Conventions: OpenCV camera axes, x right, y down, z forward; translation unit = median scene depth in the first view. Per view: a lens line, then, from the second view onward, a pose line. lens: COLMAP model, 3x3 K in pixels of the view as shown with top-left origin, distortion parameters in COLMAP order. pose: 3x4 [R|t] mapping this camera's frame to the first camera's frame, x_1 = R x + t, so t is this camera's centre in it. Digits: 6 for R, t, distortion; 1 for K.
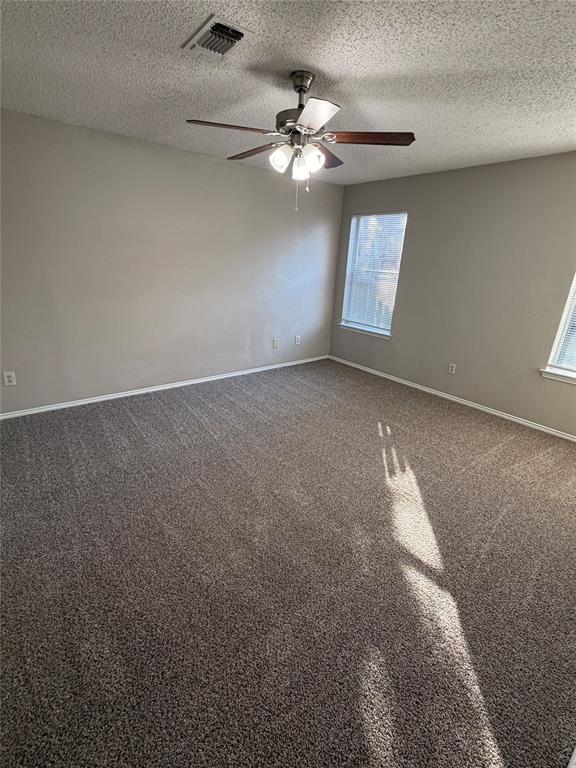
lens RADIAL K [[363.7, 0, 284.4], [0, 363.7, 385.2], [0, 0, 1]] dist [0.000508, 0.000361]
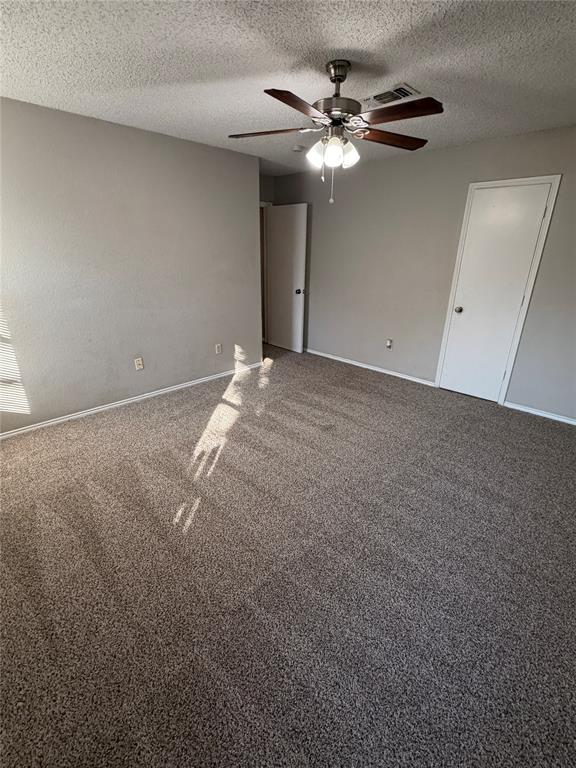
lens RADIAL K [[363.7, 0, 284.4], [0, 363.7, 385.2], [0, 0, 1]] dist [0.000508, 0.000361]
pose [[-0.991396, -0.019404, -0.129453, 0.246643], [-0.098442, 0.762356, 0.639627, -0.611844], [0.086278, 0.646867, -0.757707, 1.751049]]
